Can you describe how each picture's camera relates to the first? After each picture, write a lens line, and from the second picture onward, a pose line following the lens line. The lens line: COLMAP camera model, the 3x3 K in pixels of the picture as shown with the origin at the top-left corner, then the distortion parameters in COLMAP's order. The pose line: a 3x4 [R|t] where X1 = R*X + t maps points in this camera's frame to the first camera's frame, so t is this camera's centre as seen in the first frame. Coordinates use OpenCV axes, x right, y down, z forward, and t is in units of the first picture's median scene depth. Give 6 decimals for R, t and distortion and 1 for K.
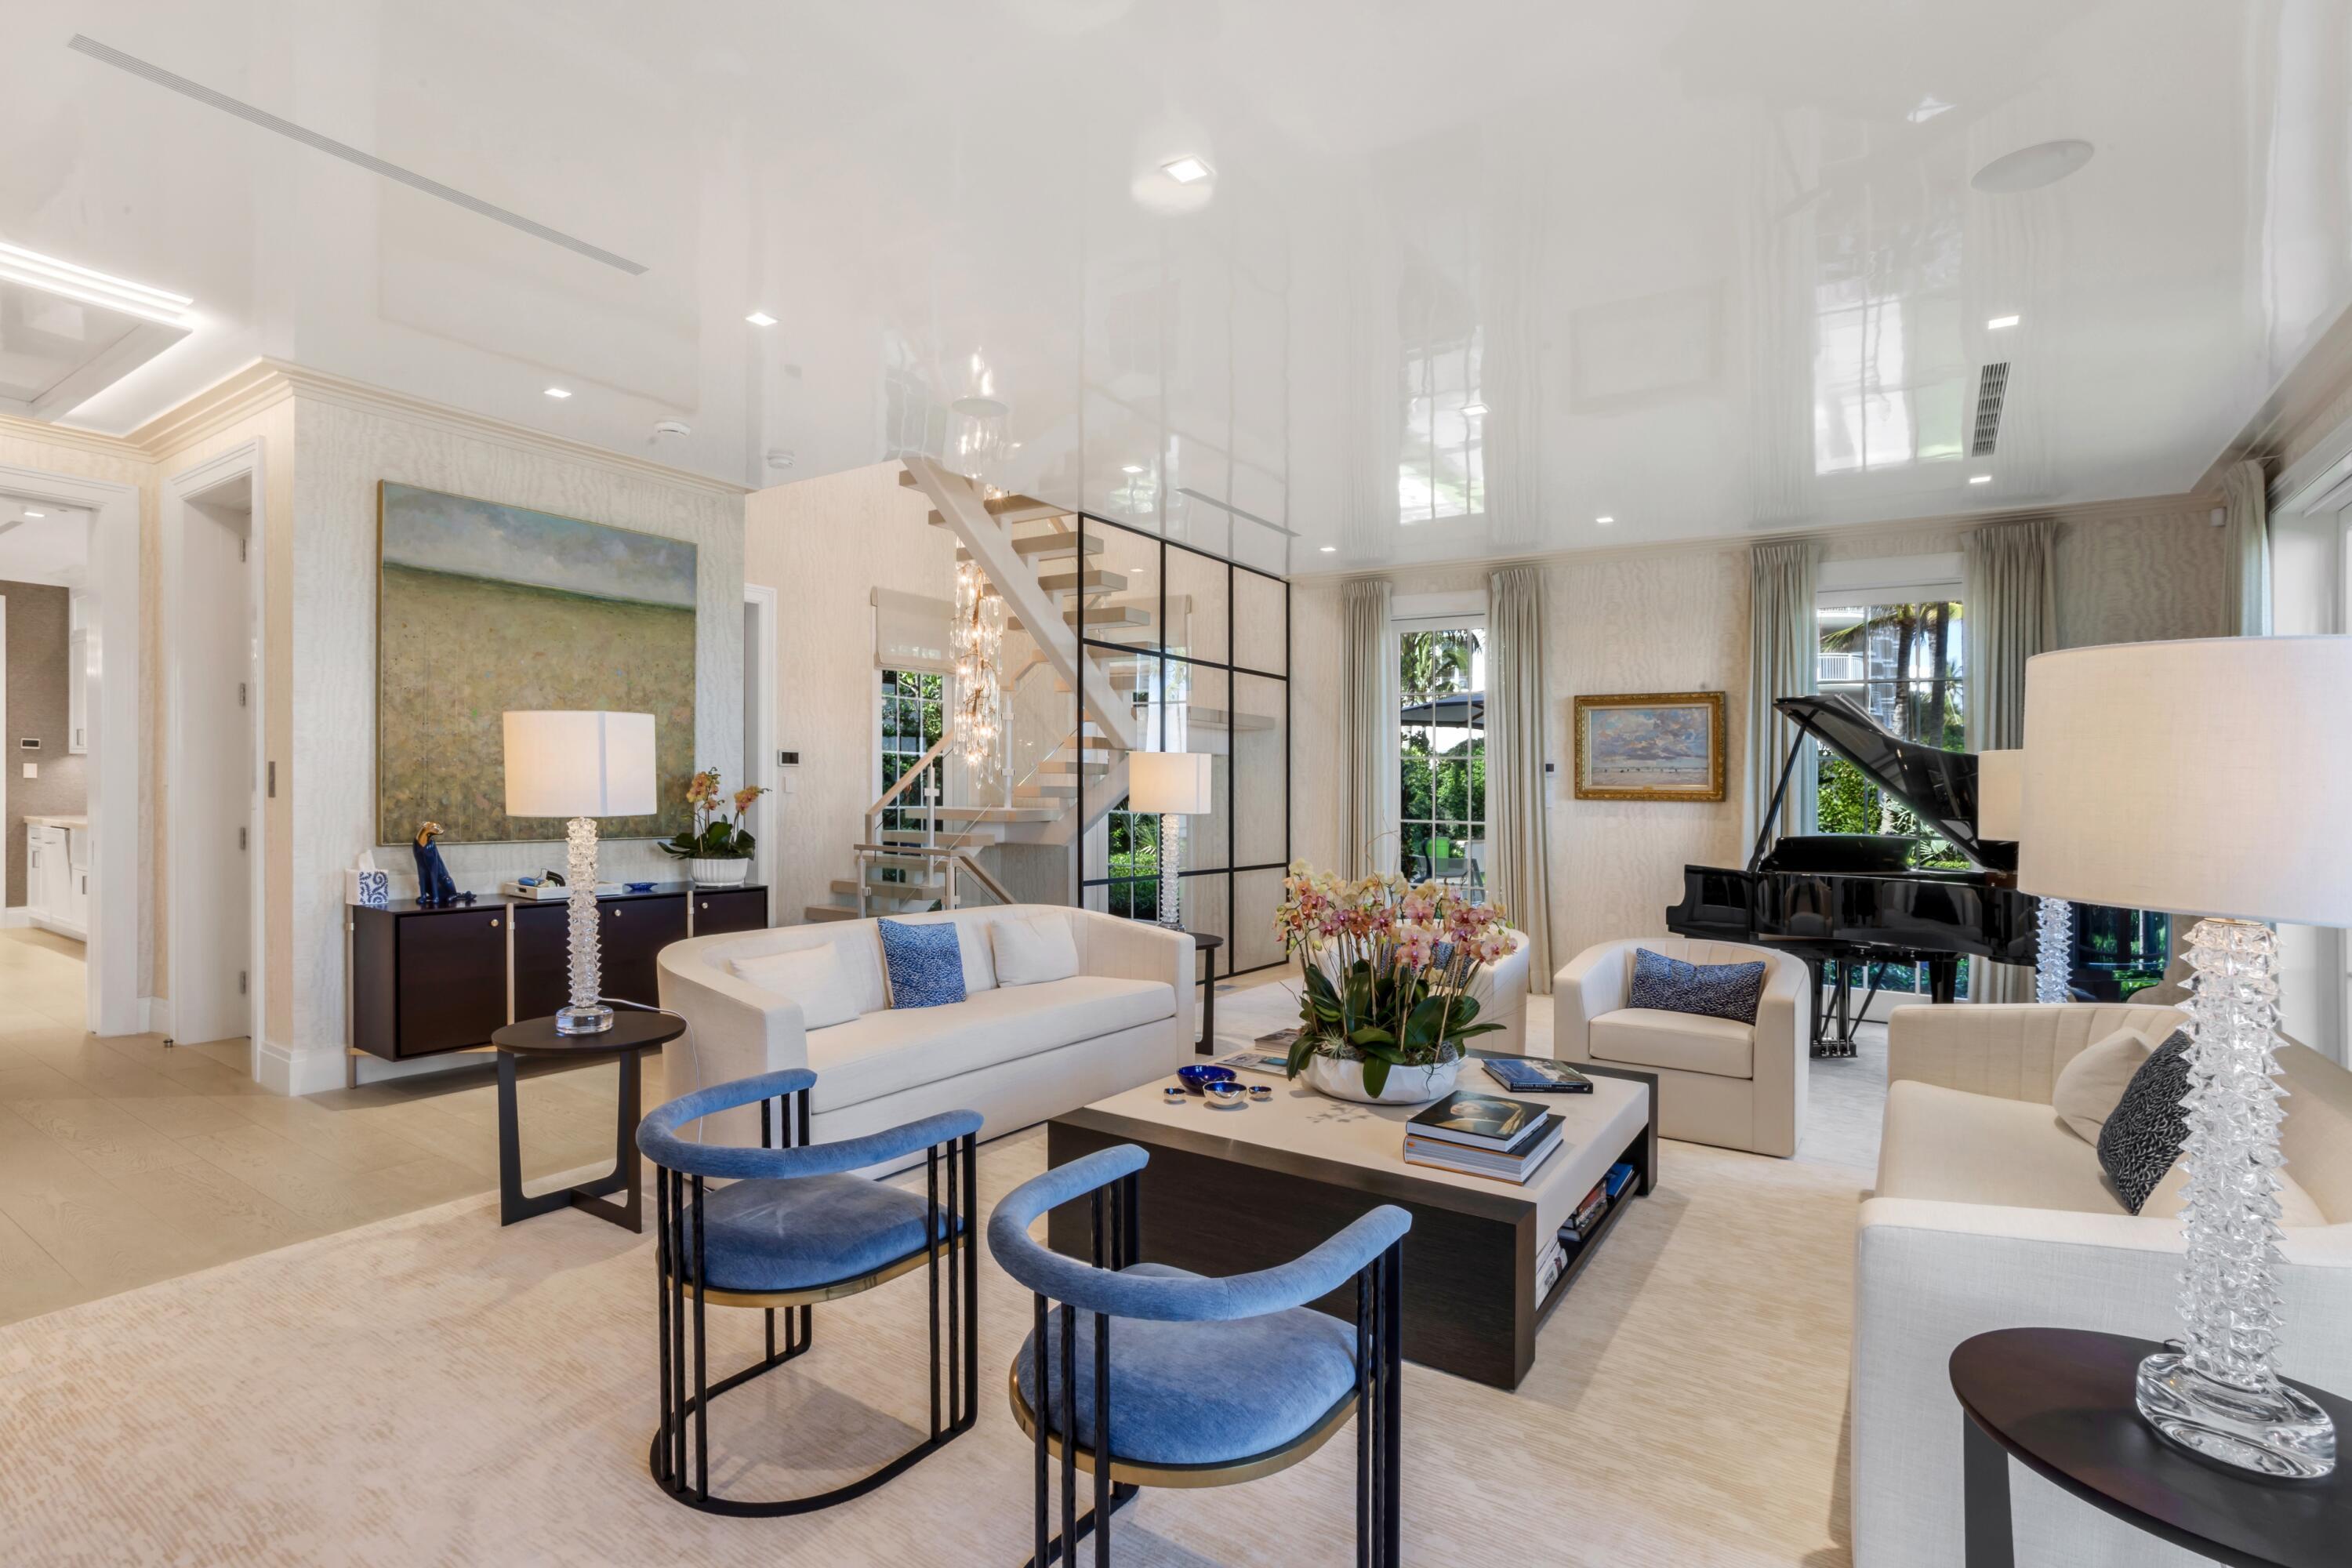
lens RADIAL K [[1155.2, 0, 1172.2], [0, 1155.2, 778.0], [0, 0, 1]] dist [-0.060155, 0.044403]
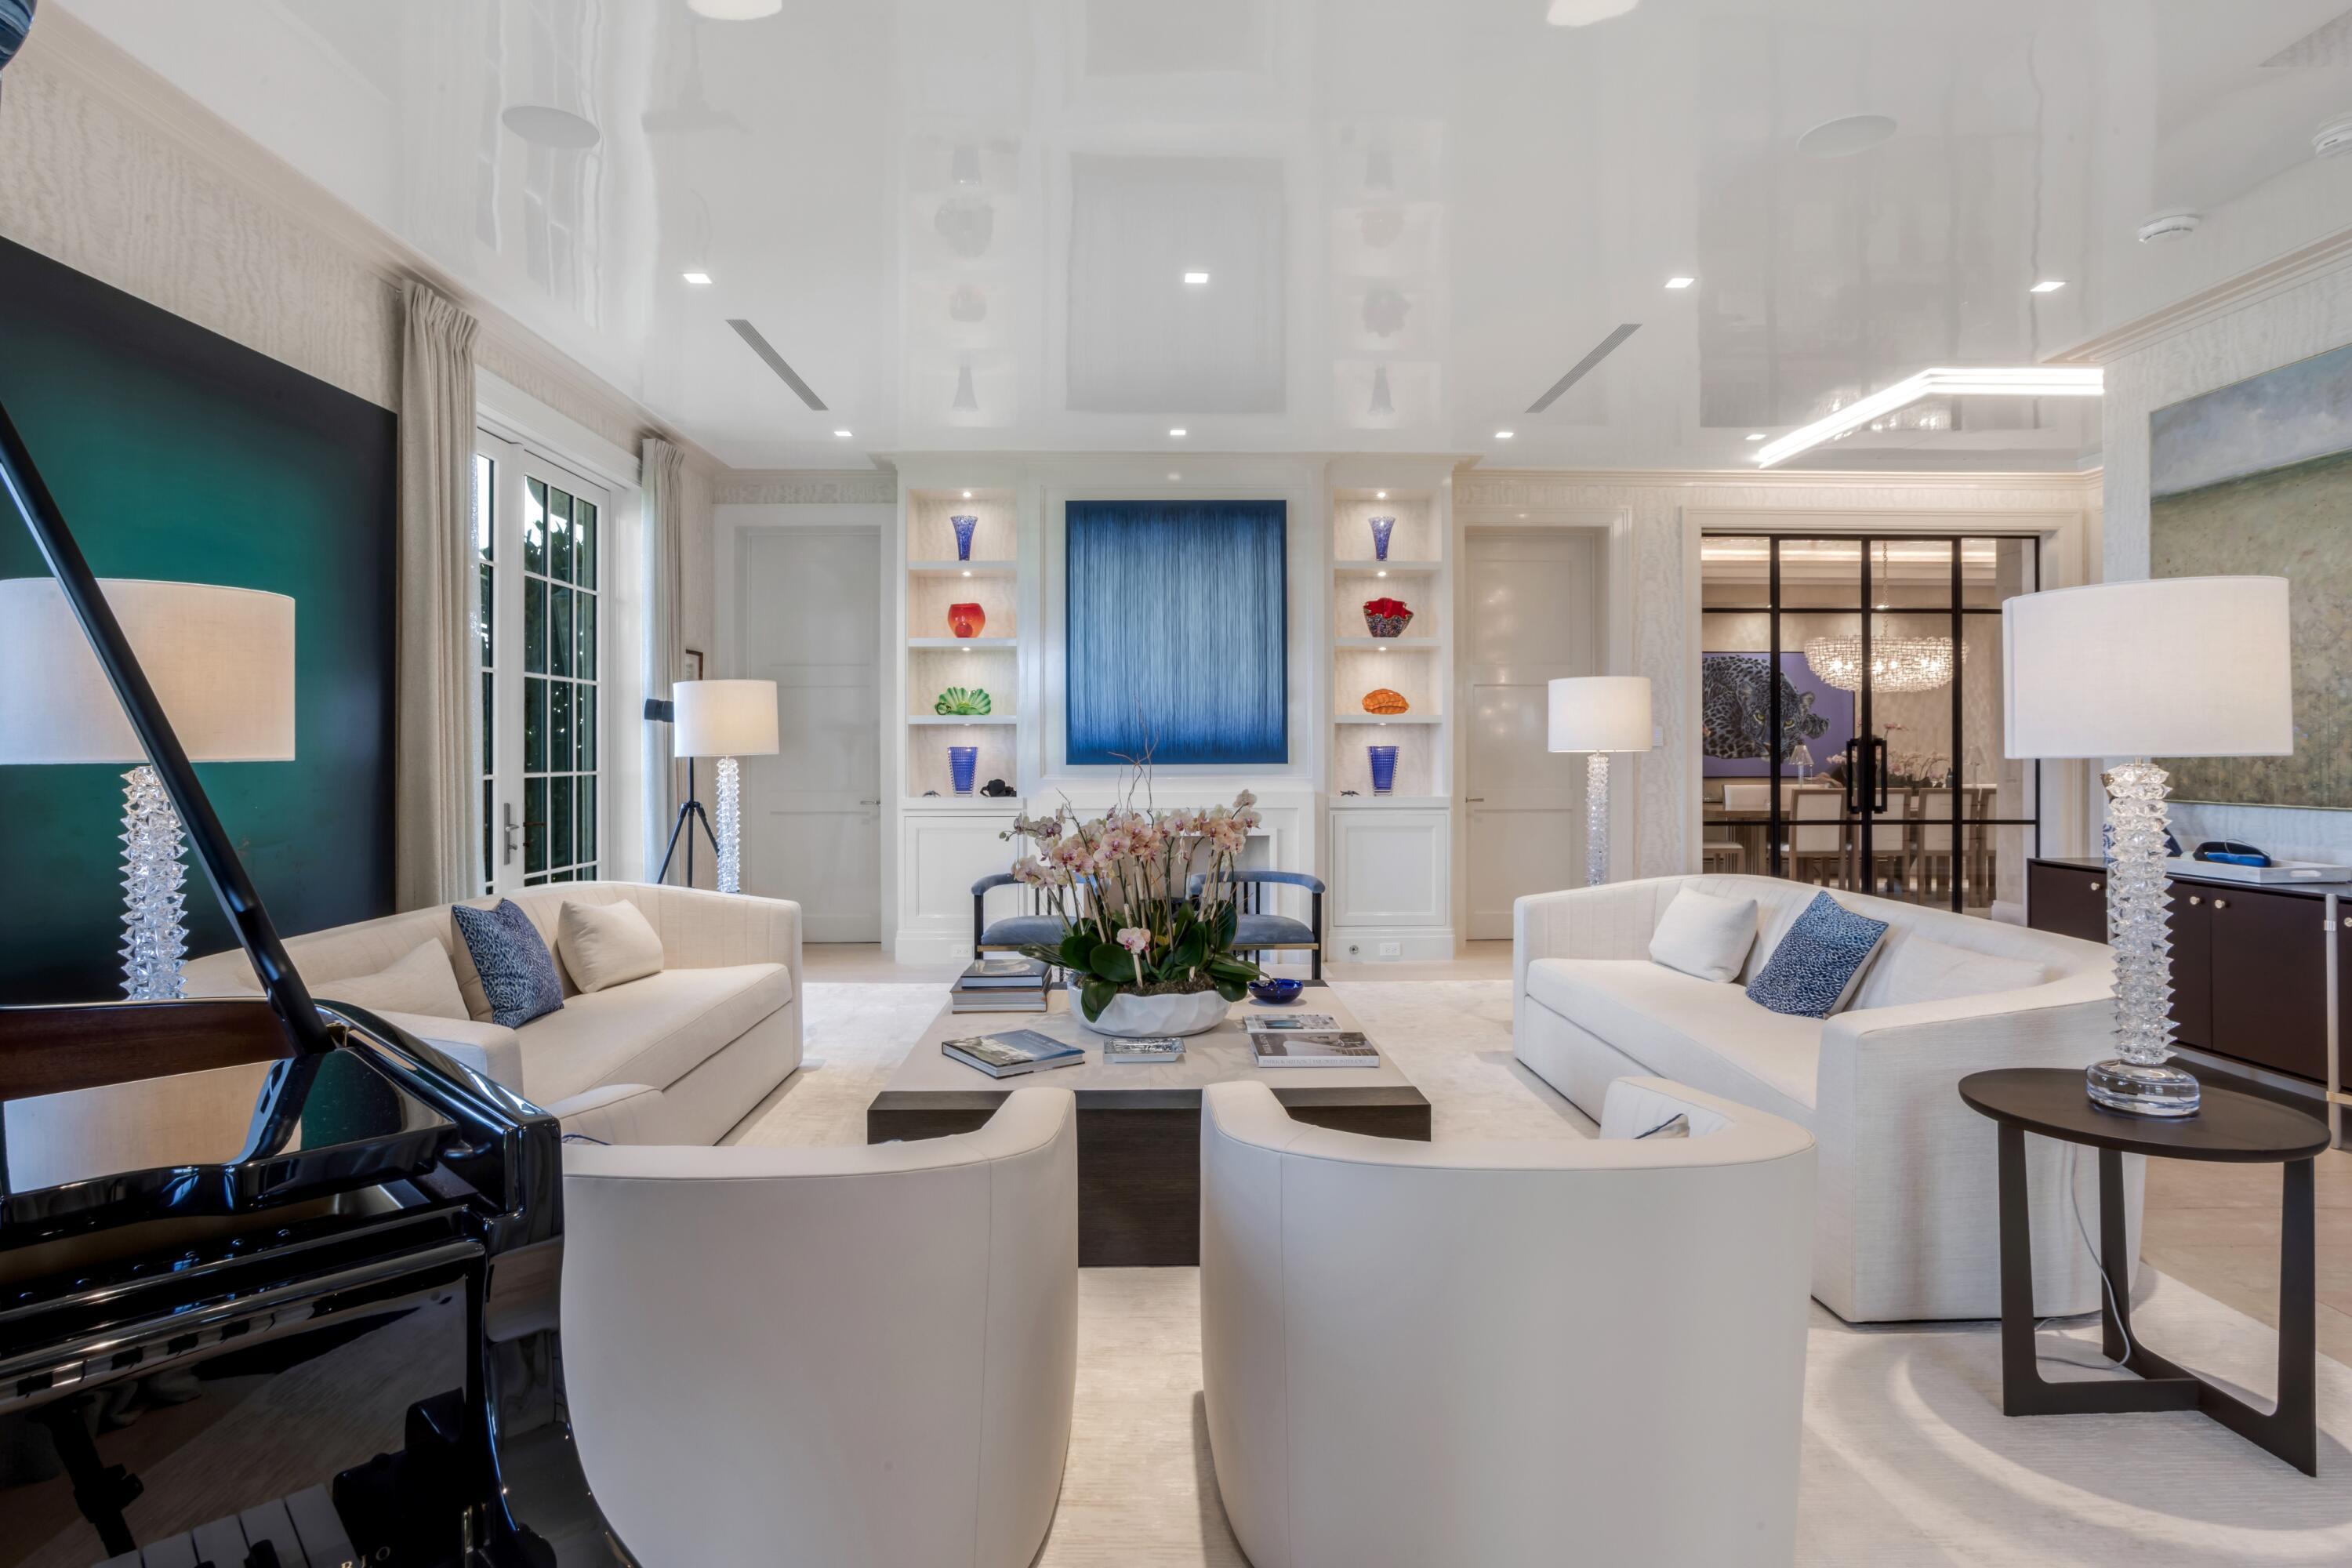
lens RADIAL K [[1155.2, 0, 1172.2], [0, 1155.2, 778.0], [0, 0, 1]] dist [-0.060155, 0.044403]
pose [[-0.805855, 0.001899, -0.592109, 0.483380], [-0.002699, 0.999973, 0.006881, 0.034314], [0.592106, 0.007143, -0.805828, 1.192393]]
